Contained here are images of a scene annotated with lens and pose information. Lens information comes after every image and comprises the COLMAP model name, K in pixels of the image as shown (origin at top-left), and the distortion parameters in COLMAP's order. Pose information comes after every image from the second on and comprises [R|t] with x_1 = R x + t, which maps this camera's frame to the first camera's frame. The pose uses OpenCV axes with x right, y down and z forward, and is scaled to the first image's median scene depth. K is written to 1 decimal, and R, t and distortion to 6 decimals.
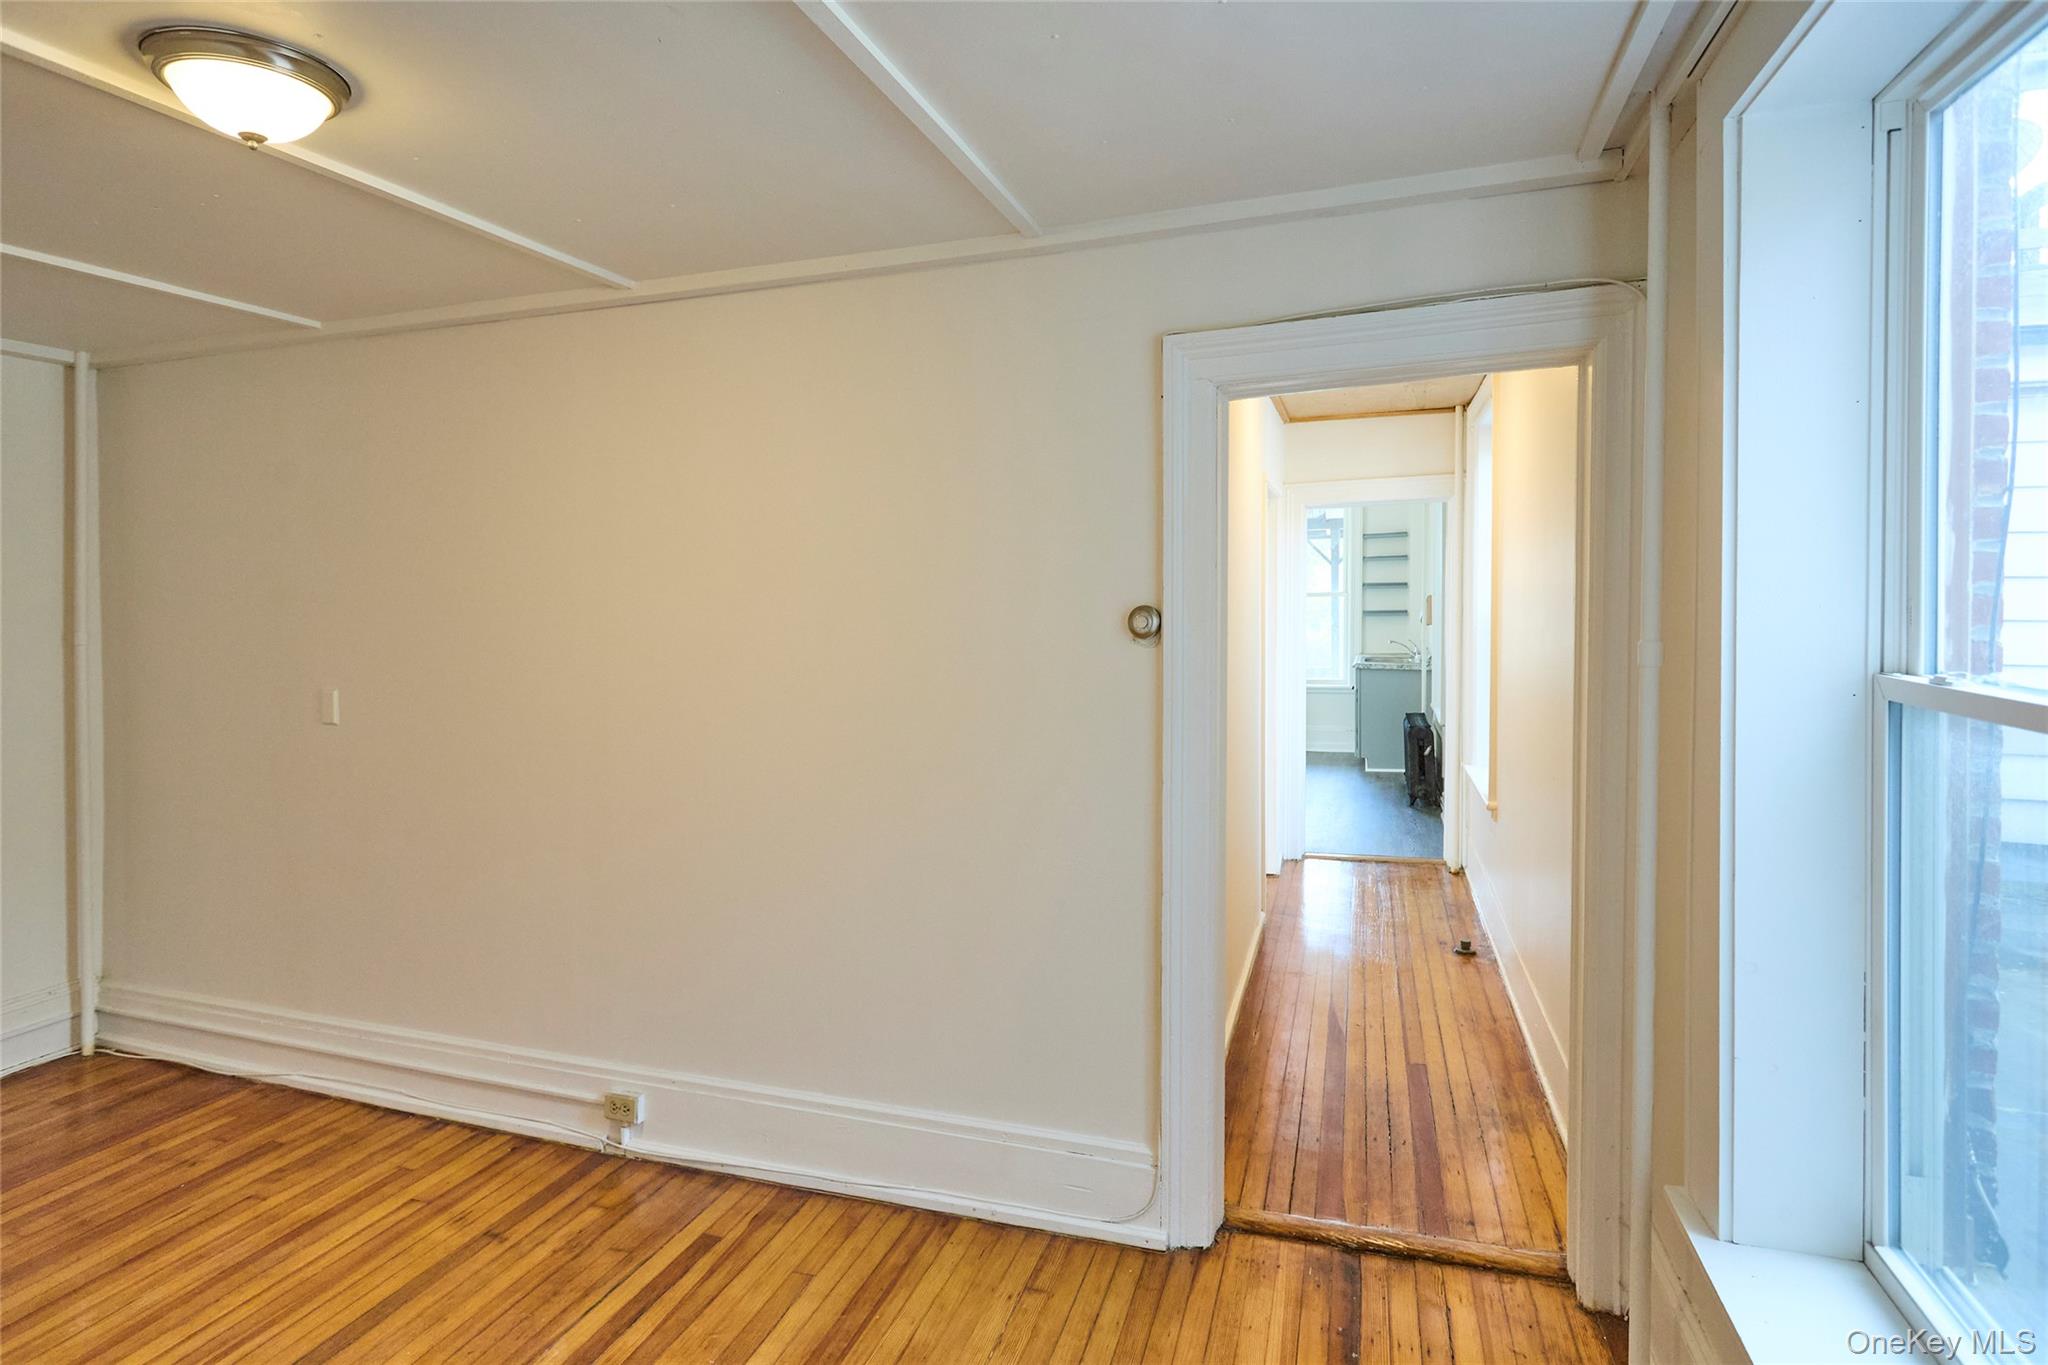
lens RADIAL K [[1024.5, 0, 1026.4], [0, 1024.5, 611.4], [0, 0, 1]] dist [-0.001198, -0.001382]
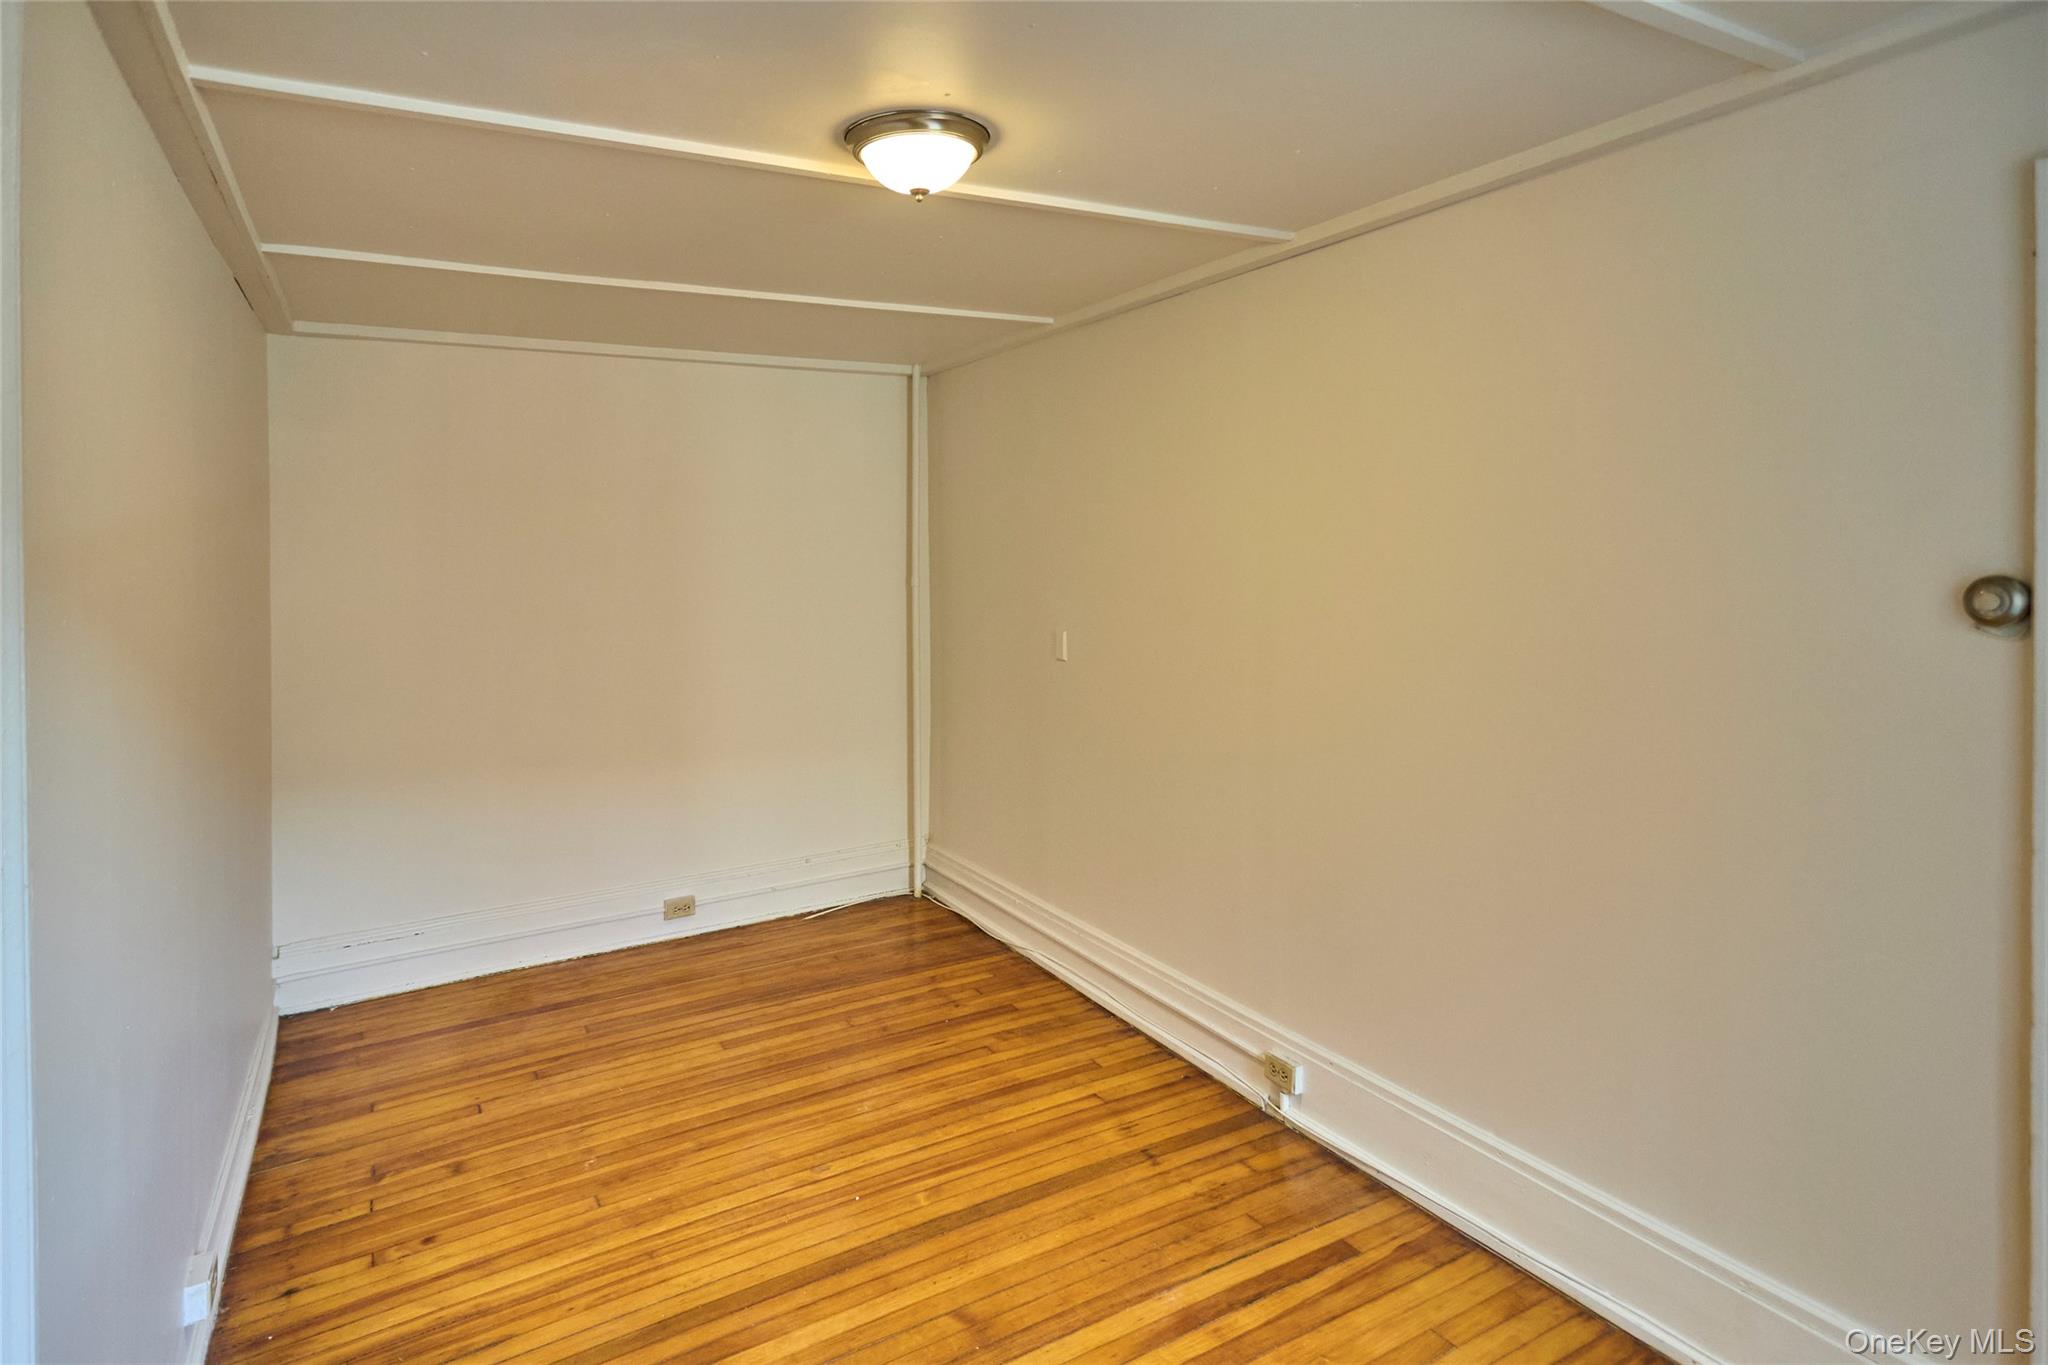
lens RADIAL K [[1053.9, 0, 1019.2], [0, 1053.9, 547.9], [0, 0, 1]] dist [0.006516, 0.001155]
pose [[0.750005, 0.003260, -0.661424, 0.095674], [-0.003418, 0.999994, 0.001053, -0.022806], [0.661423, 0.001471, 0.750011, 0.075863]]
